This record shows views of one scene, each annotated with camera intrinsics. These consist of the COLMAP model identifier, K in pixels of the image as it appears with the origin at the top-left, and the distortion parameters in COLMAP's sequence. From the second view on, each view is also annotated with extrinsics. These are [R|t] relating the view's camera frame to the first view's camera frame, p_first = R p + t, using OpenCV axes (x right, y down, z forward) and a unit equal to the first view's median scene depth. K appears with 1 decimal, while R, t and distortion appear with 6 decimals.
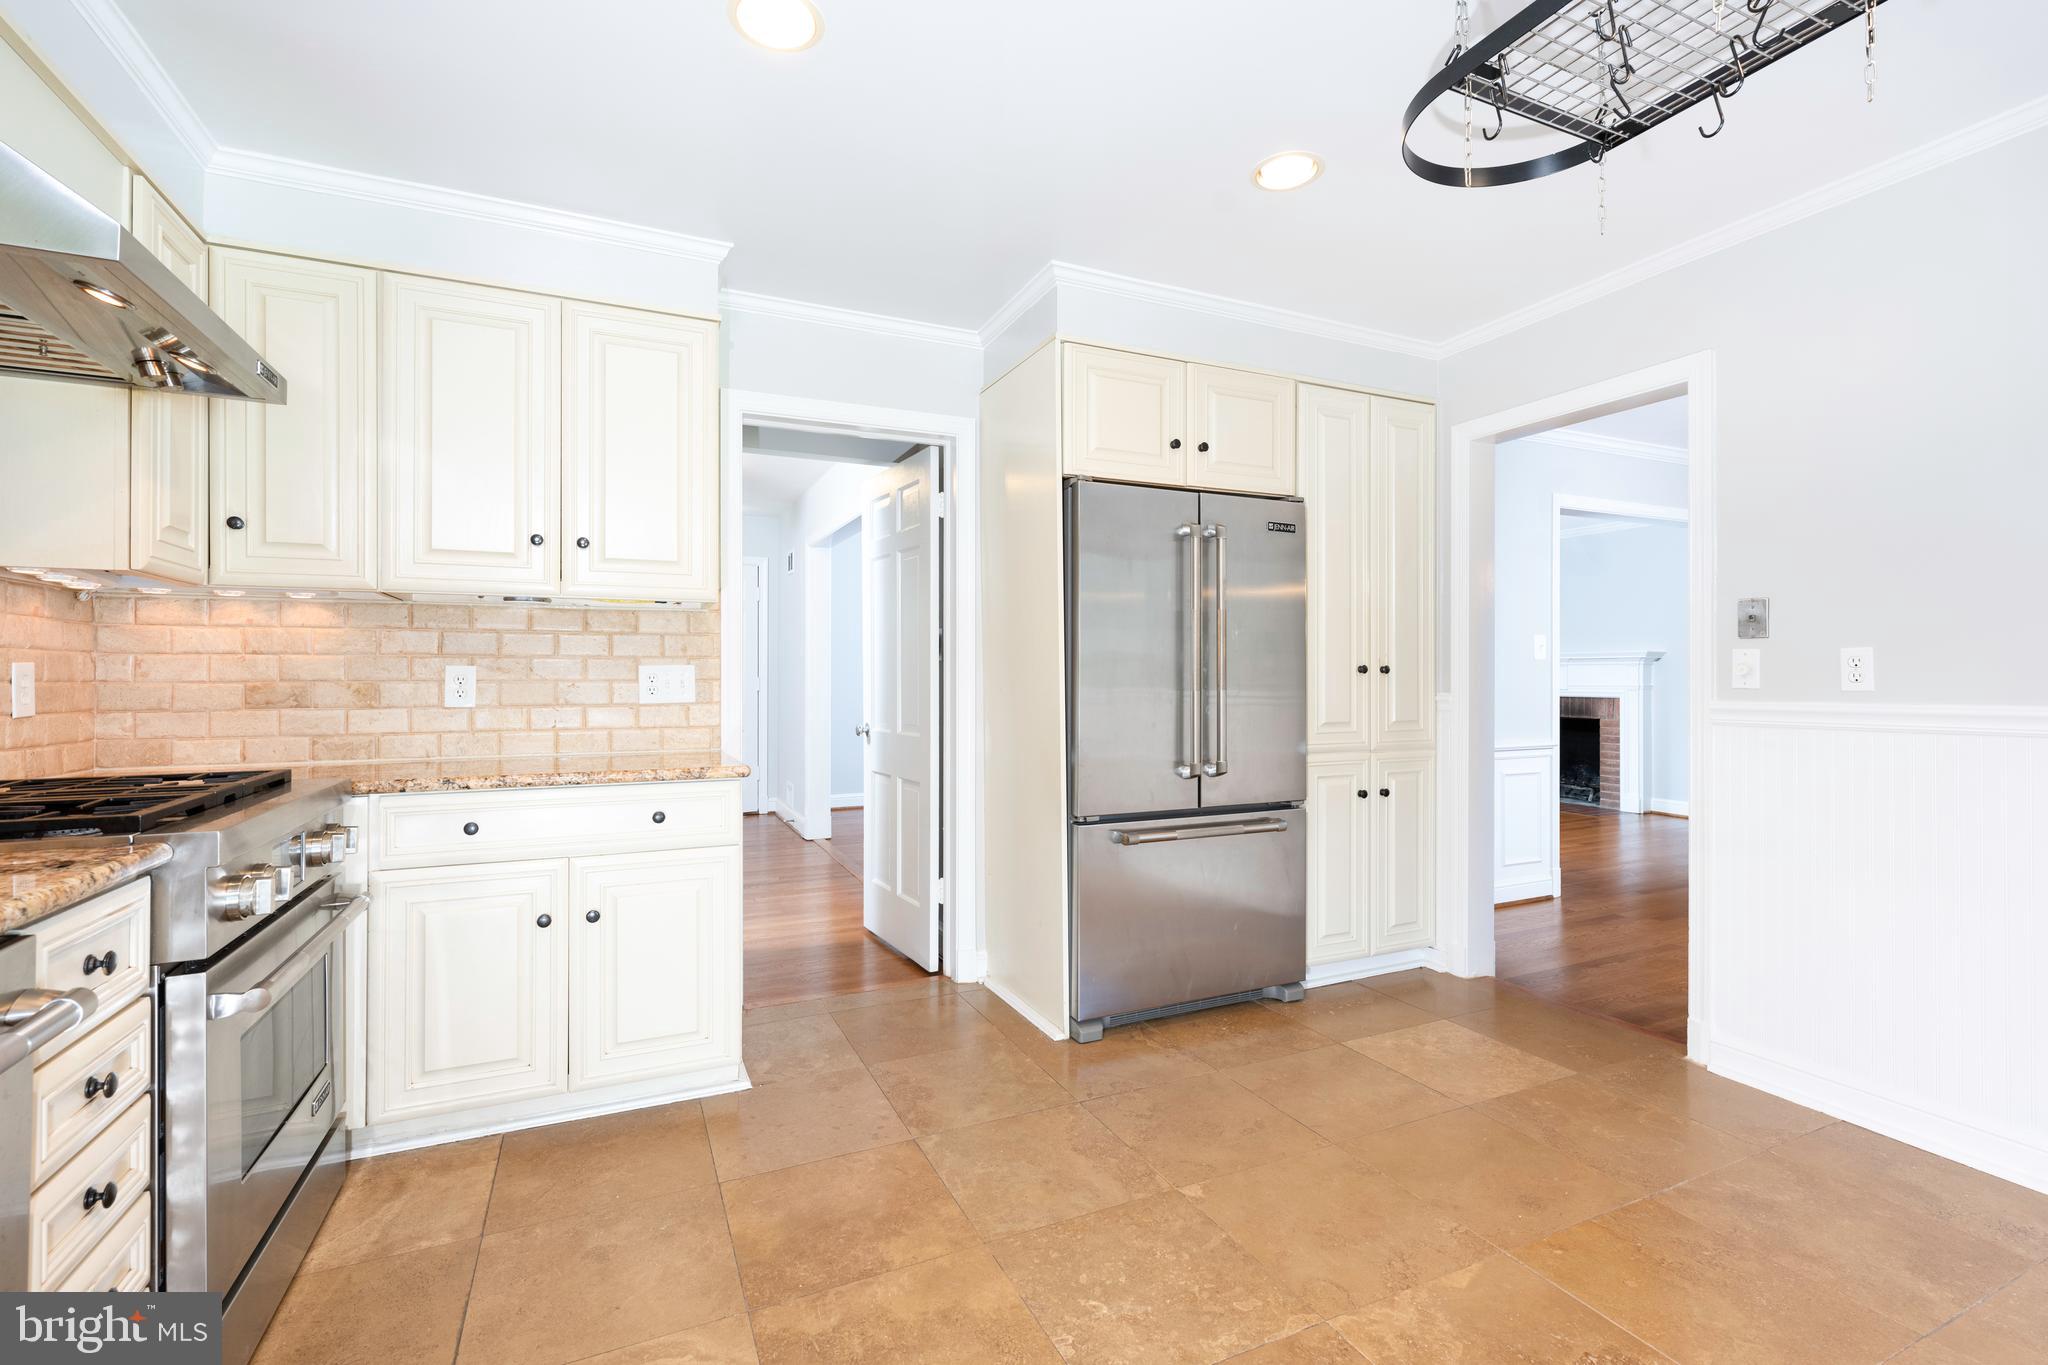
lens RADIAL K [[906.6, 0, 1024.7], [0, 906.6, 674.8], [0, 0, 1]] dist [-0.001072, -0.000036]
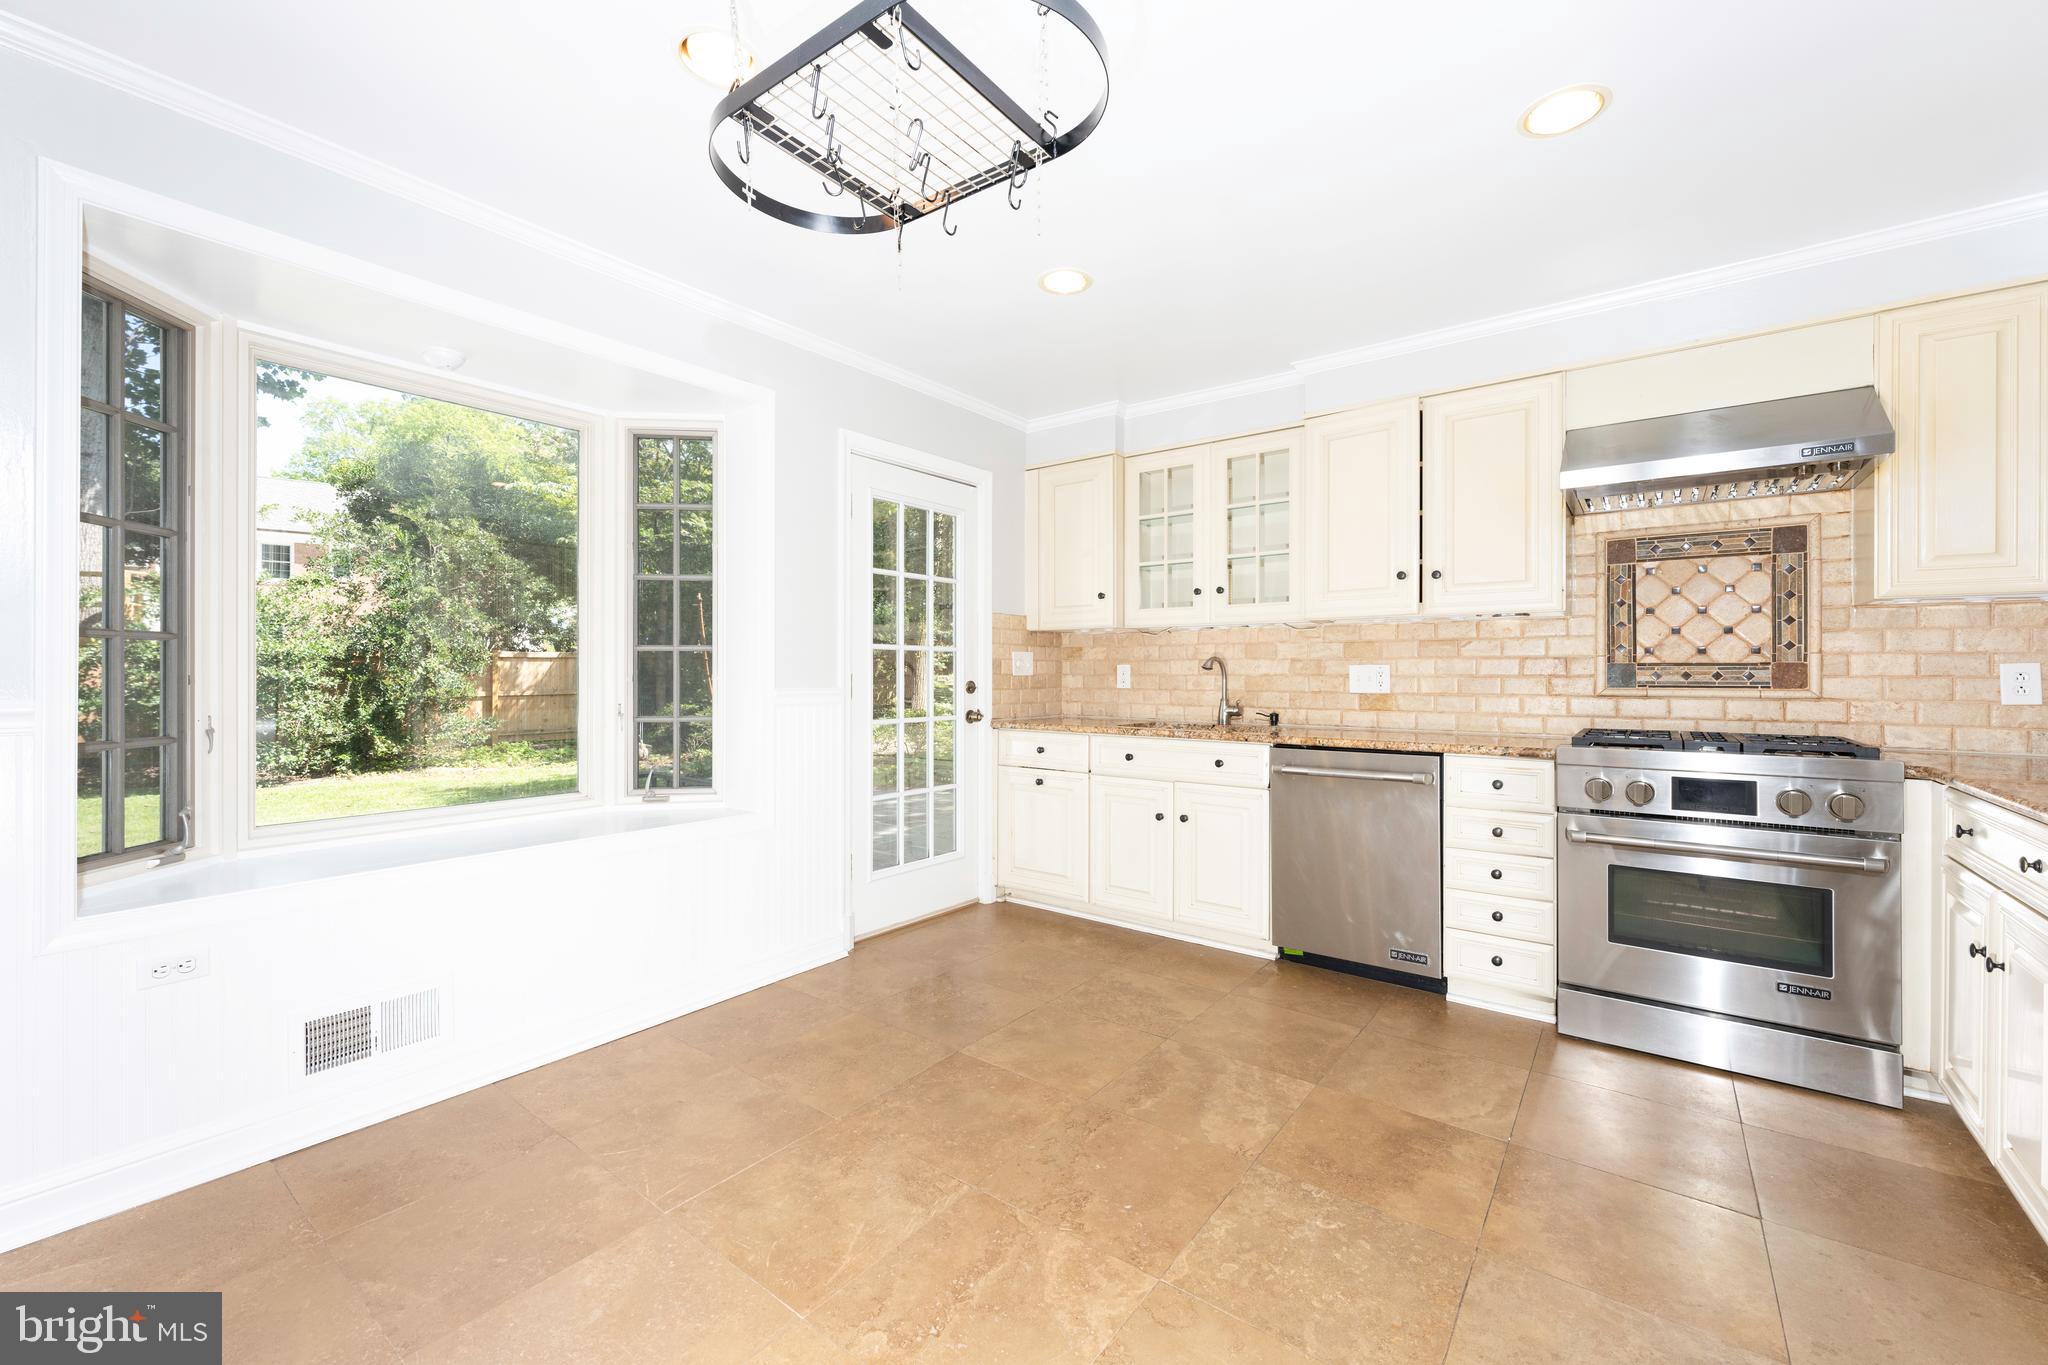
lens RADIAL K [[826.3, 0, 1035.1], [0, 826.3, 674.5], [0, 0, 1]] dist [-0.000863, -0.000050]
pose [[-0.878182, -0.000658, -0.478327, 0.682354], [-0.001237, 0.999999, 0.000896, 0.003018], [0.478326, 0.001379, -0.878182, 1.314991]]
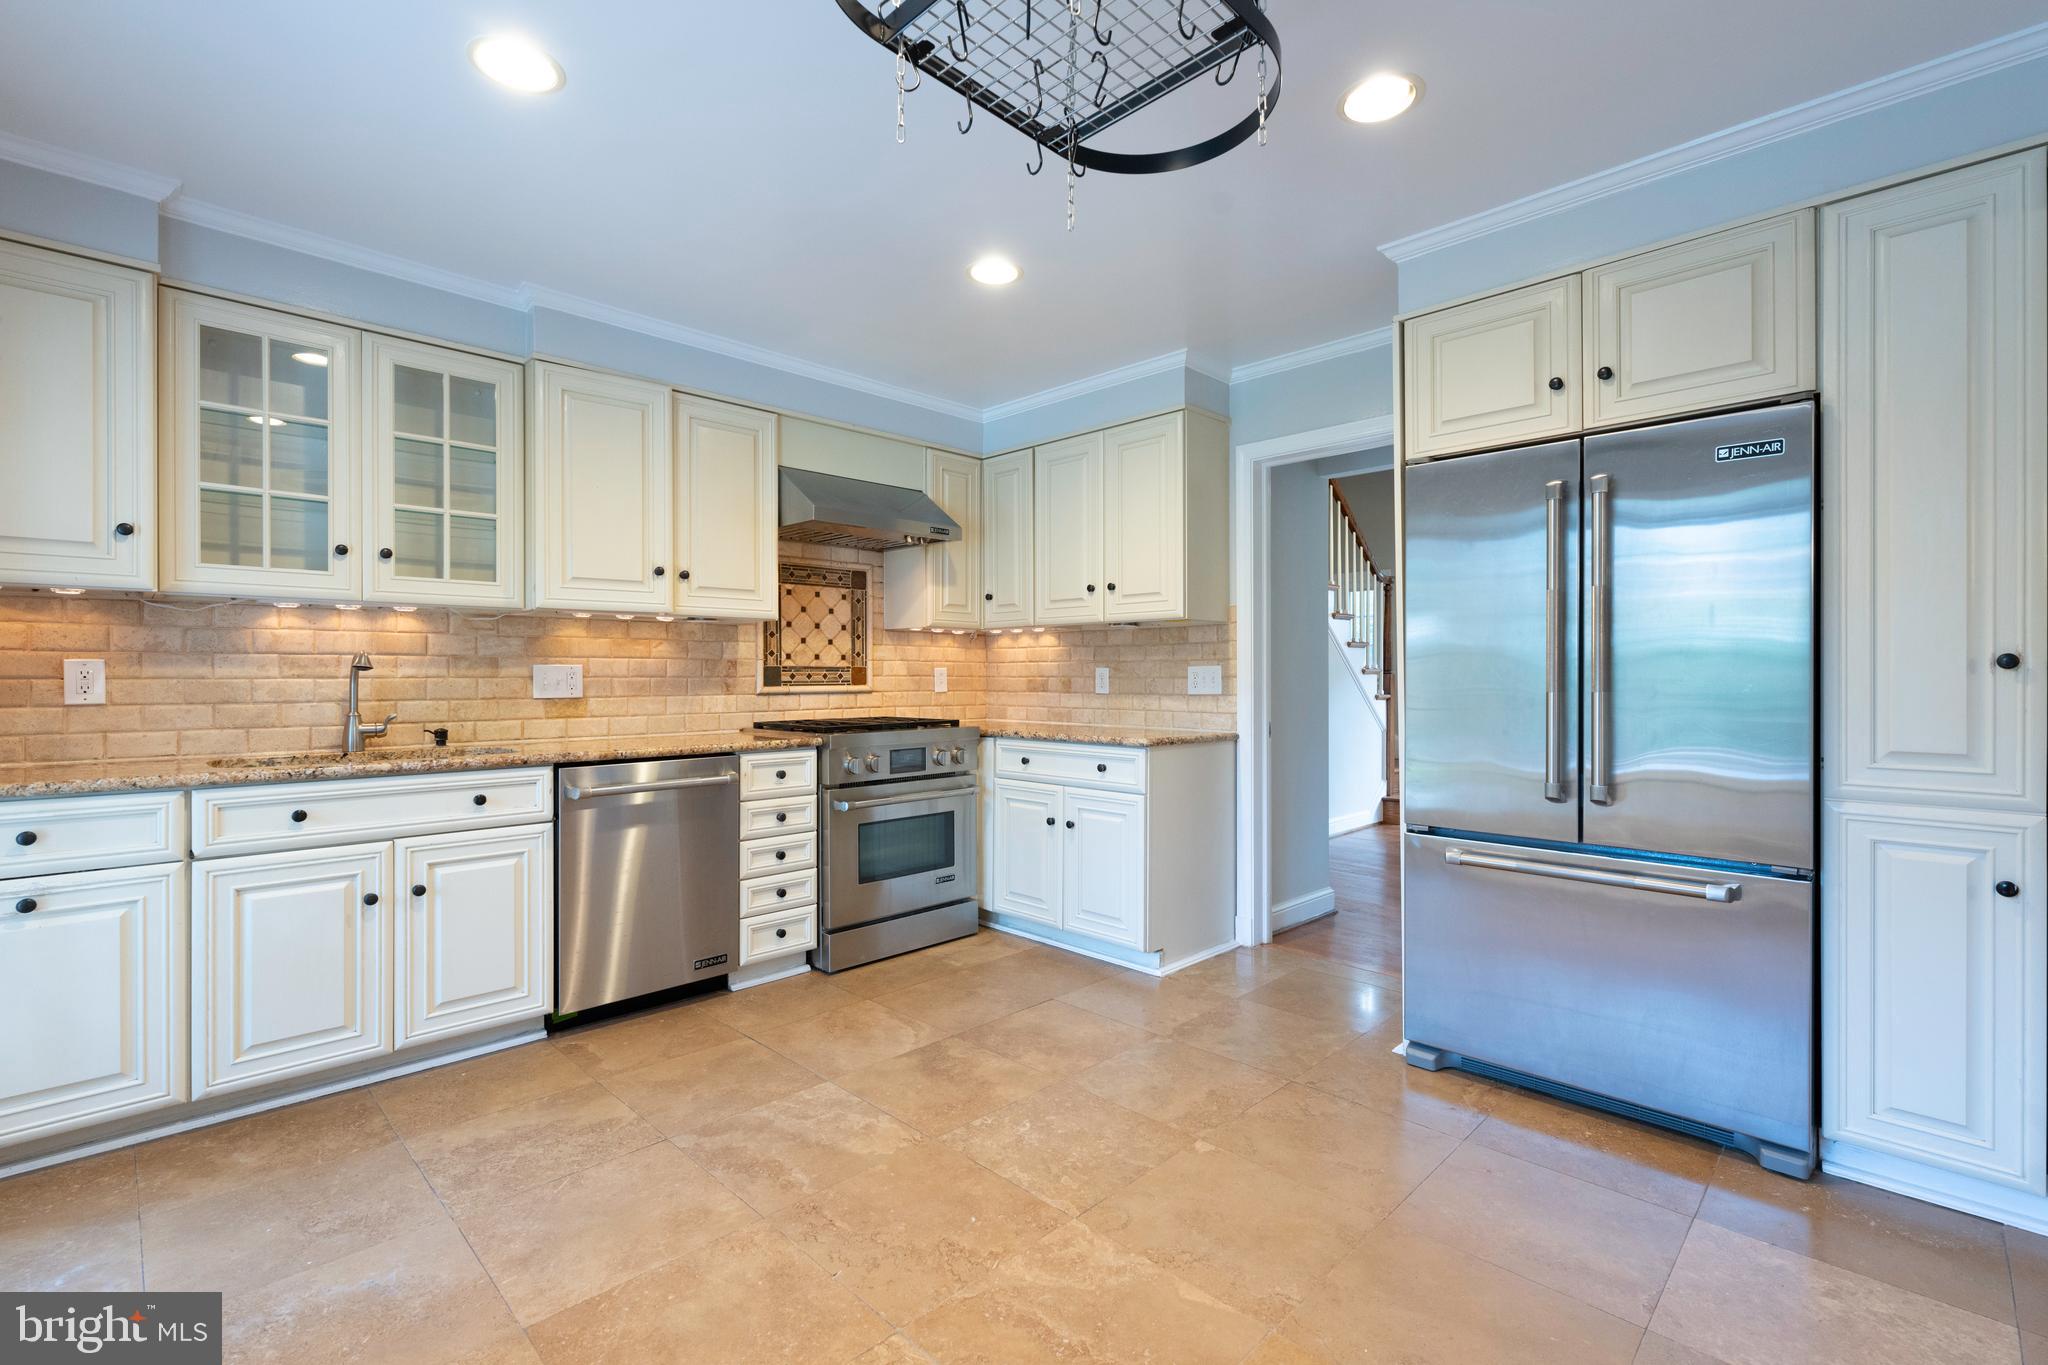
lens RADIAL K [[906.6, 0, 1024.7], [0, 906.6, 674.8], [0, 0, 1]] dist [-0.001072, -0.000036]
pose [[0.350378, 0.001178, -0.936608, 1.049840], [0.001474, 0.999997, 0.001810, -0.000614], [0.936607, -0.002015, 0.350376, 0.387383]]
